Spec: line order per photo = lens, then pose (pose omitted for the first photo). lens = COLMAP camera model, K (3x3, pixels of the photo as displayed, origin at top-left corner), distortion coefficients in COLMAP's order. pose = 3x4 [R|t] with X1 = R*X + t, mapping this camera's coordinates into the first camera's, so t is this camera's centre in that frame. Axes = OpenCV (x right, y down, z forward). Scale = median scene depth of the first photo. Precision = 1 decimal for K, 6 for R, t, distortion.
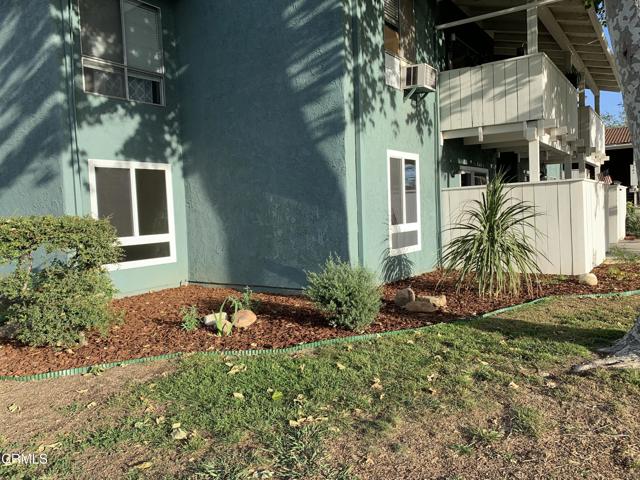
lens RADIAL K [[489.5, 0, 318.9], [0, 489.5, 232.9], [0, 0, 1]] dist [-0.001668, 0.004113]
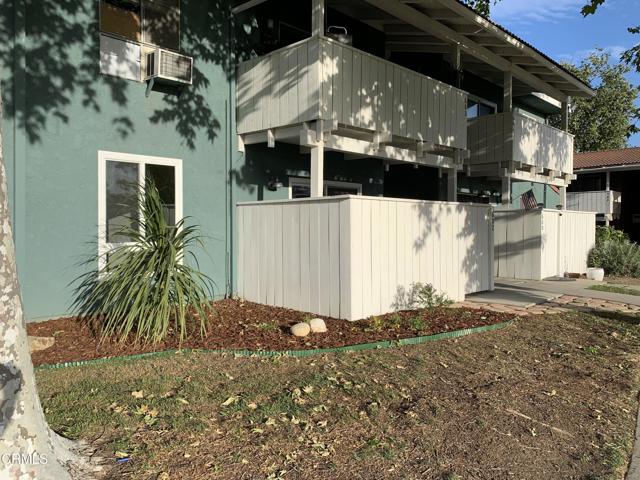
lens RADIAL K [[484.8, 0, 320.1], [0, 484.8, 236.1], [0, 0, 1]] dist [0.058173, -0.098104]
pose [[0.986282, 0.050007, -0.157314, 0.583492], [-0.053337, 0.998432, -0.017019, -0.029338], [0.156216, 0.025176, 0.987402, 0.220153]]
